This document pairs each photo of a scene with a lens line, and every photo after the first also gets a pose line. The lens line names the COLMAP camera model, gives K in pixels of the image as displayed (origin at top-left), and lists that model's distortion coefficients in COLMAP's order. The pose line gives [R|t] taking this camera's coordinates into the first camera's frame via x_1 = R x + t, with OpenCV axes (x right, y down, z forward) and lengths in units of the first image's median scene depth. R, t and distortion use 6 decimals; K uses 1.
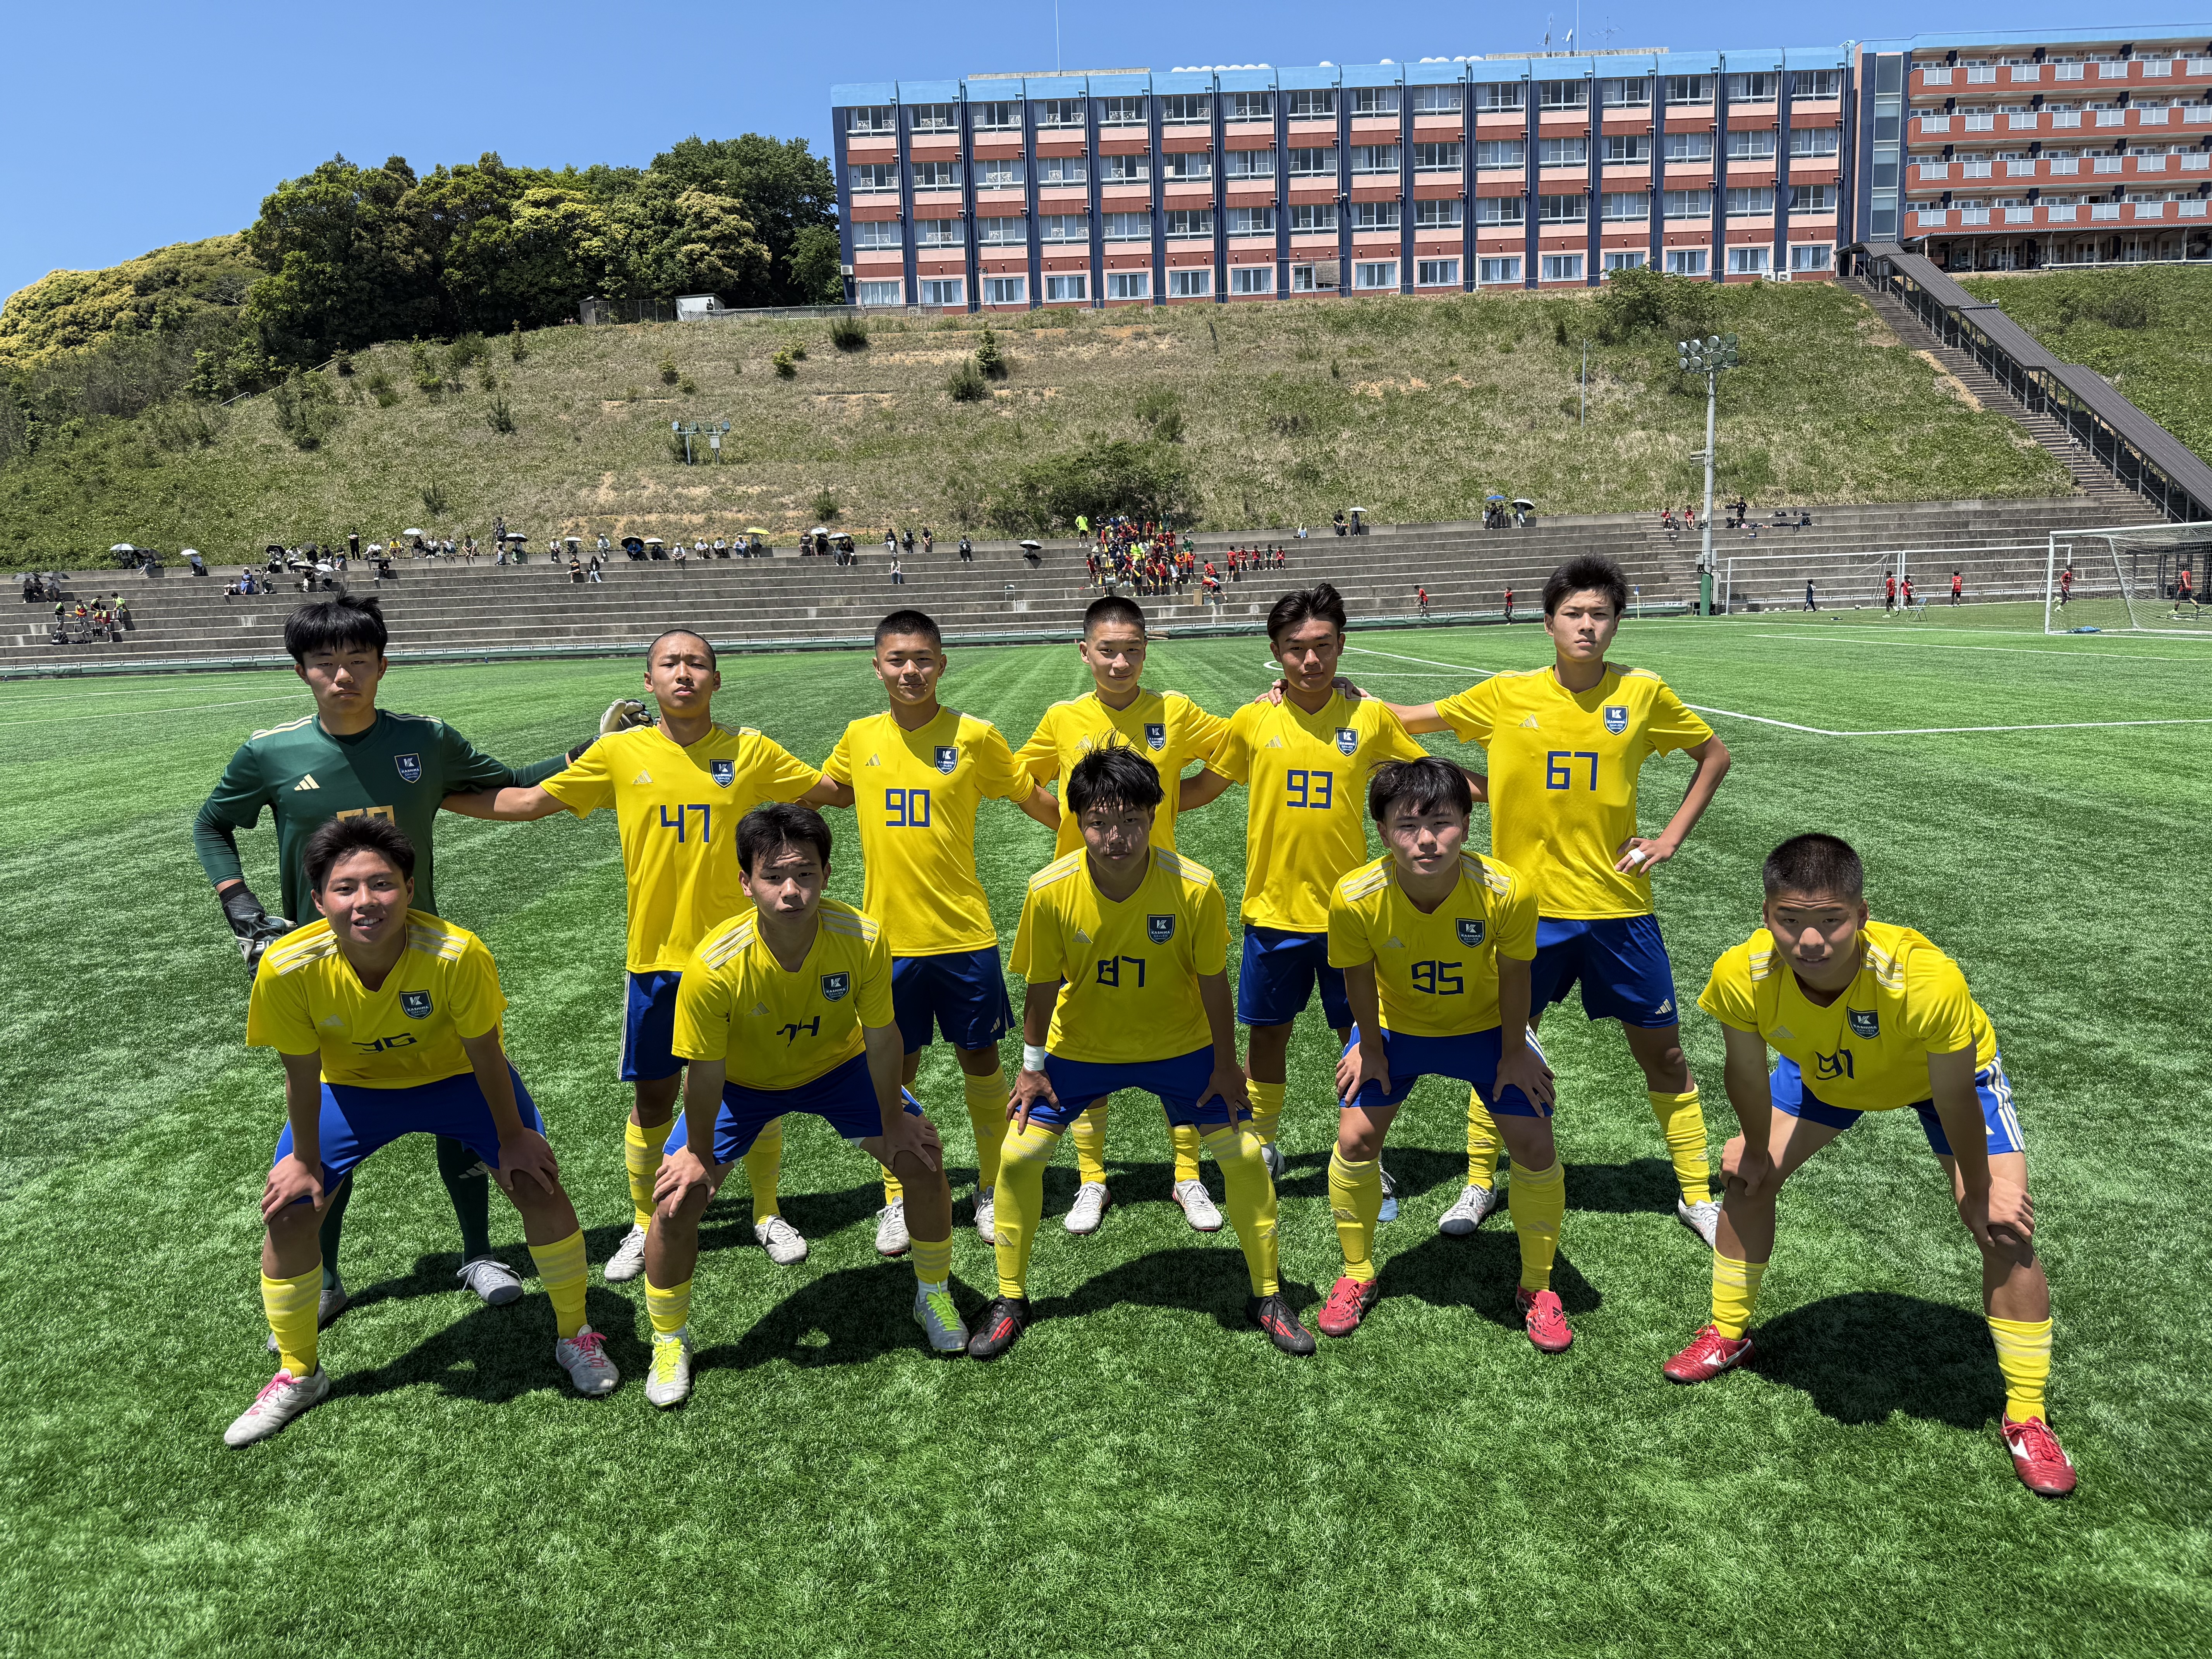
lens RADIAL K [[1531.8, 0, 1106.3], [0, 1531.8, 859.3], [0, 0, 1]] dist [0.039087, -0.054395]
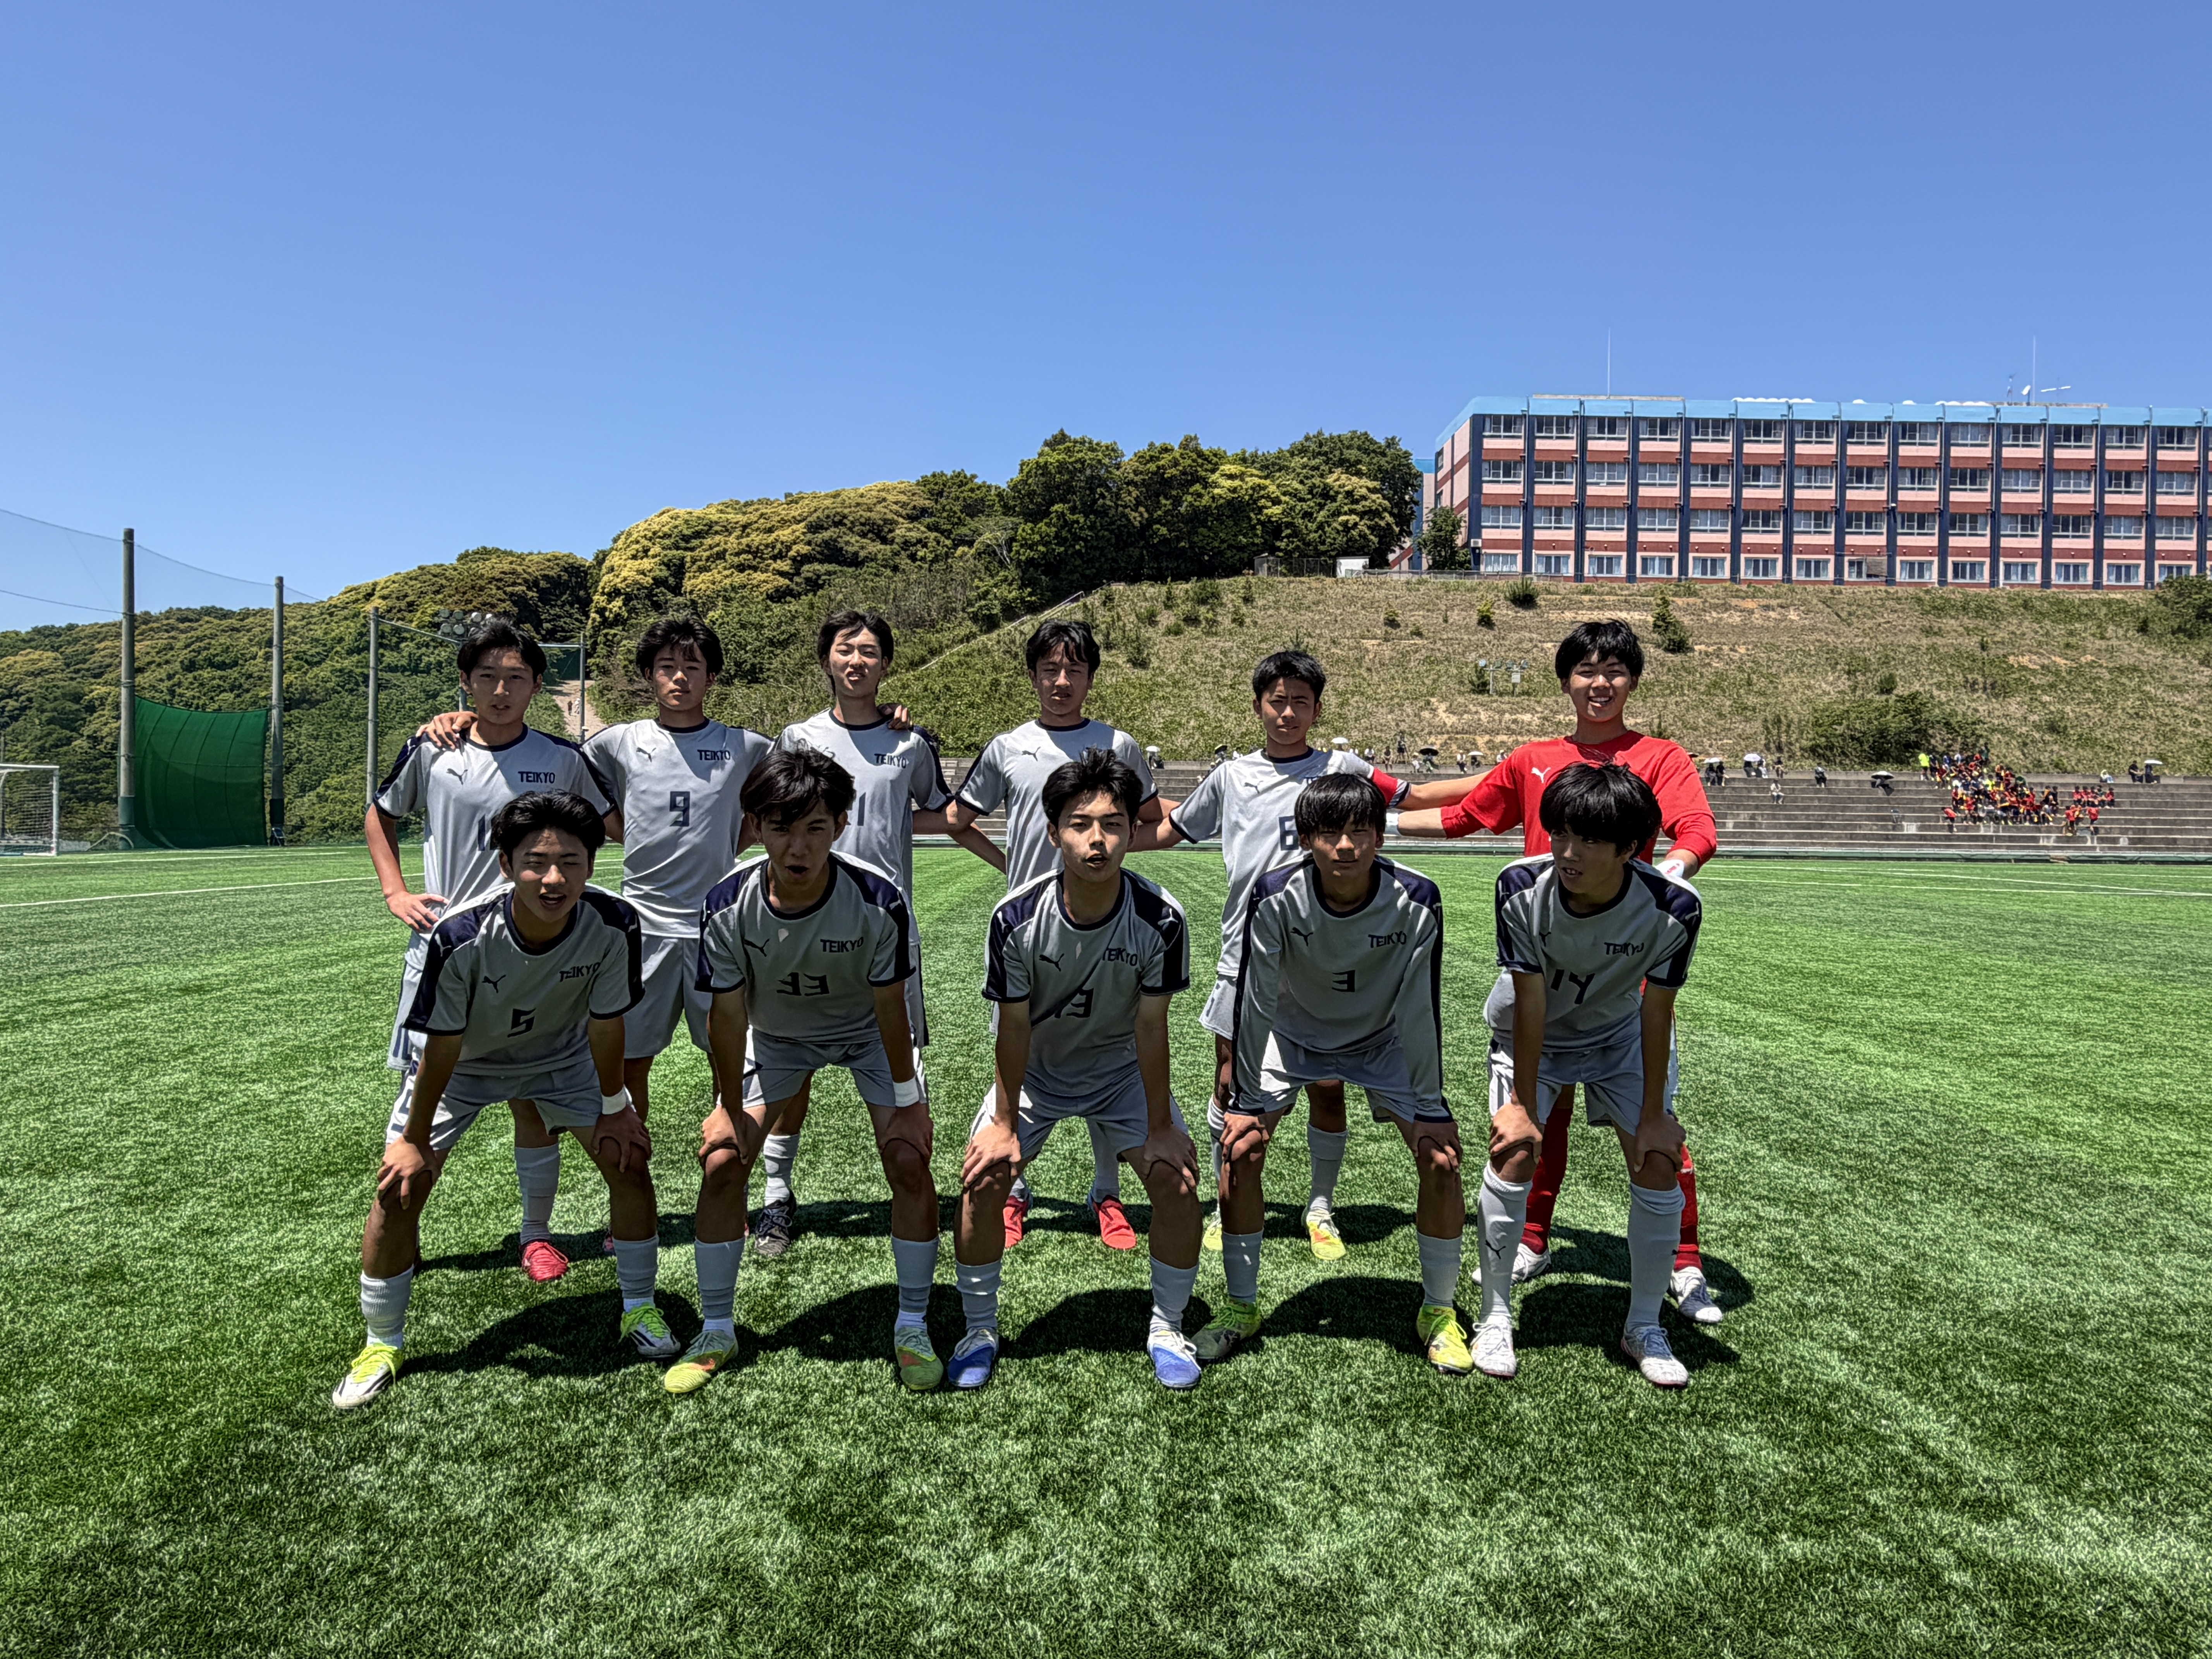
lens RADIAL K [[1337.6, 0, 1106.0], [0, 1337.6, 903.5], [0, 0, 1]] dist [-0.000298, 0.002775]
pose [[0.998670, 0.050156, 0.011899, -0.460373], [-0.048659, 0.993431, -0.103574, 0.019604], [-0.017015, 0.102857, 0.994551, -0.005145]]
